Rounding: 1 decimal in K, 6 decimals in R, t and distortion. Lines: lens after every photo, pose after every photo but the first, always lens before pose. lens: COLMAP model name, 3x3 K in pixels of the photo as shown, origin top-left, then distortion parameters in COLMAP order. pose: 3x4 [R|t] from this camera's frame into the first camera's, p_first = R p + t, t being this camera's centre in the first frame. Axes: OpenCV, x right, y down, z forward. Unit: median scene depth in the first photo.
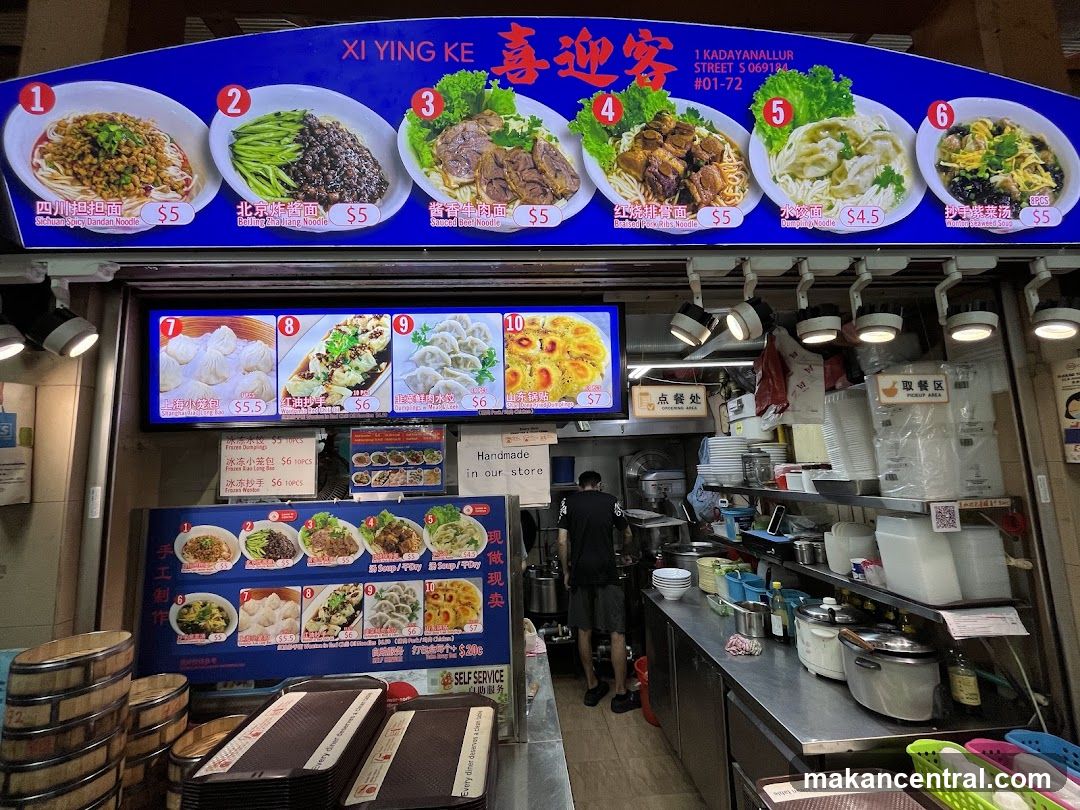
lens RADIAL K [[416.3, 0, 536.8], [0, 416.3, 413.1], [0, 0, 1]] dist [-0.002837, -0.000218]
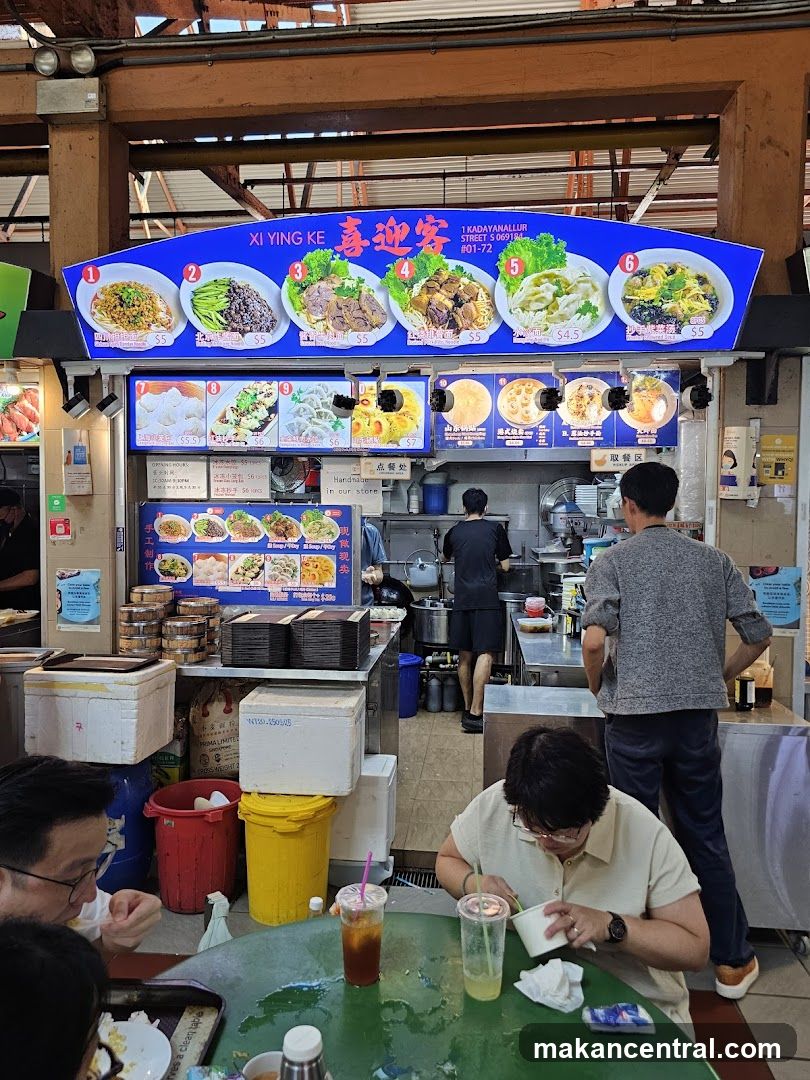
lens RADIAL K [[750.3, 0, 412.0], [0, 750.3, 530.8], [0, 0, 1]] dist [0.043289, -0.035294]
pose [[0.987416, 0.047872, -0.150723, 0.672726], [-0.021267, 0.984620, 0.173408, -0.227762], [0.156706, -0.168020, 0.973248, -1.990216]]
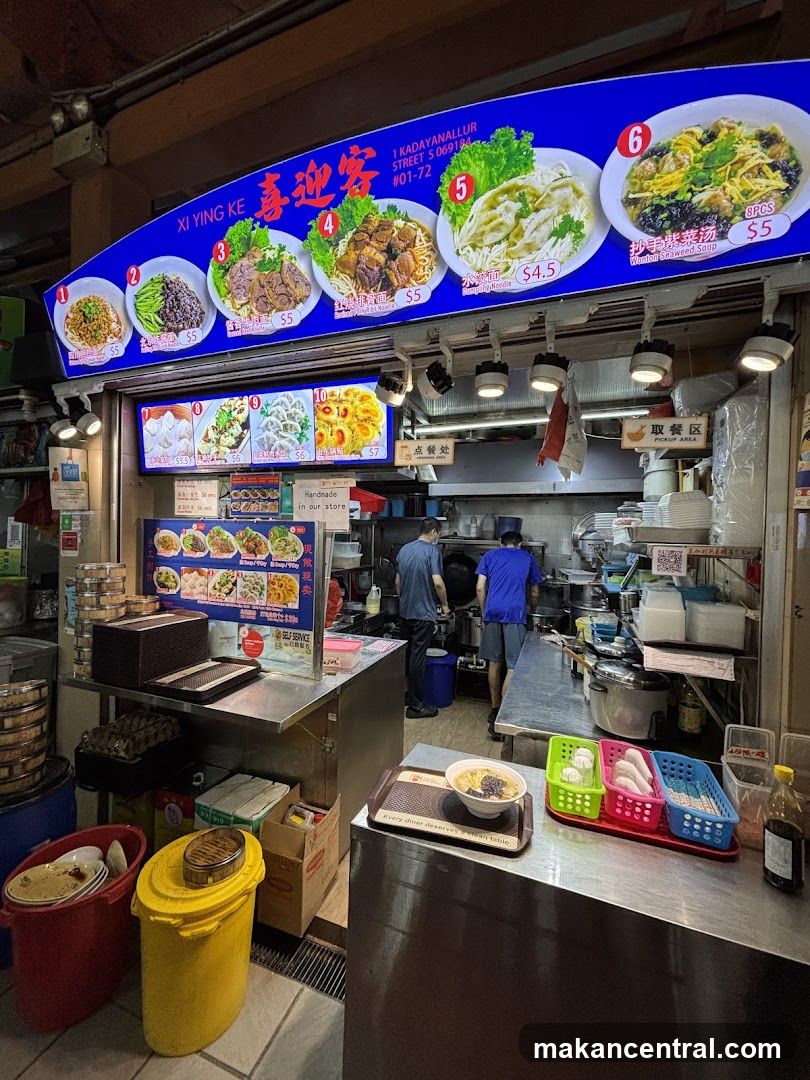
lens RADIAL K [[416.3, 0, 410.9], [0, 416.3, 535.9], [0, 0, 1]] dist [-0.002837, -0.000218]
pose [[0.916699, 0.056352, -0.395586, 0.953562], [-0.000796, 0.990261, 0.139220, 0.058194], [0.399579, -0.127307, 0.907816, -0.204857]]
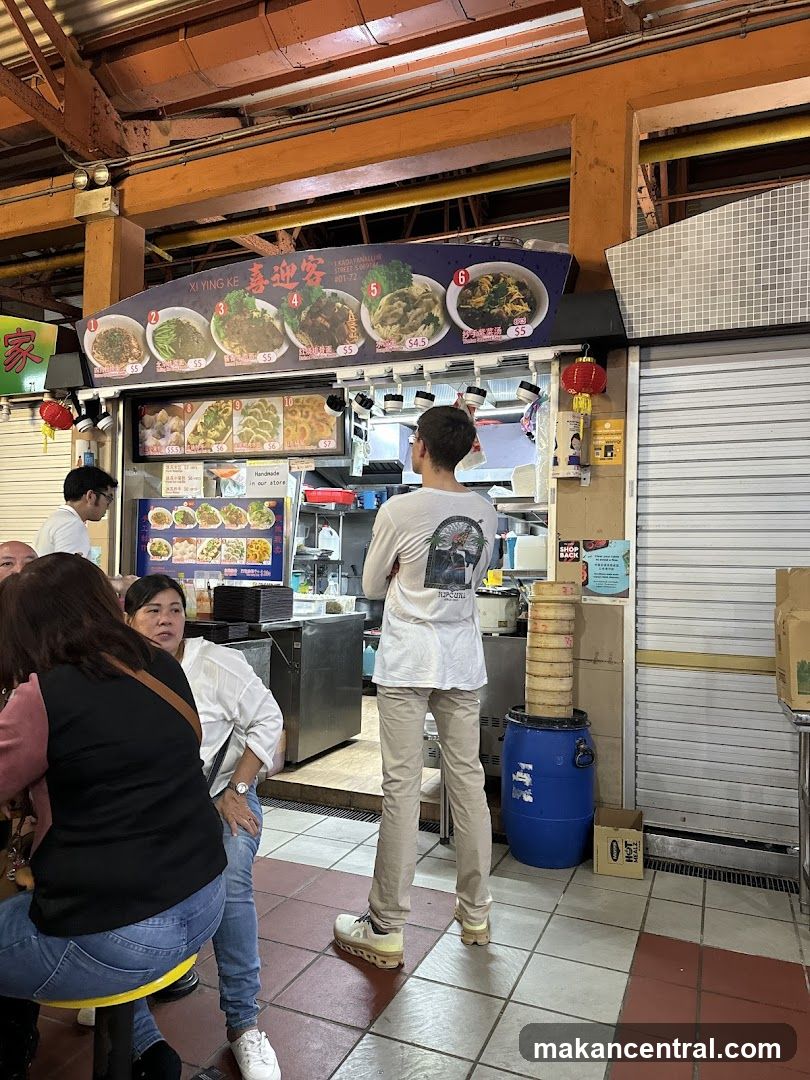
lens RADIAL K [[736.7, 0, 419.4], [0, 736.7, 559.5], [0, 0, 1]] dist [0.036881, -0.066510]
pose [[0.907638, 0.049253, -0.416855, 2.232911], [0.004314, 0.991945, 0.126594, 0.072630], [0.419732, -0.116700, 0.900114, -2.094019]]
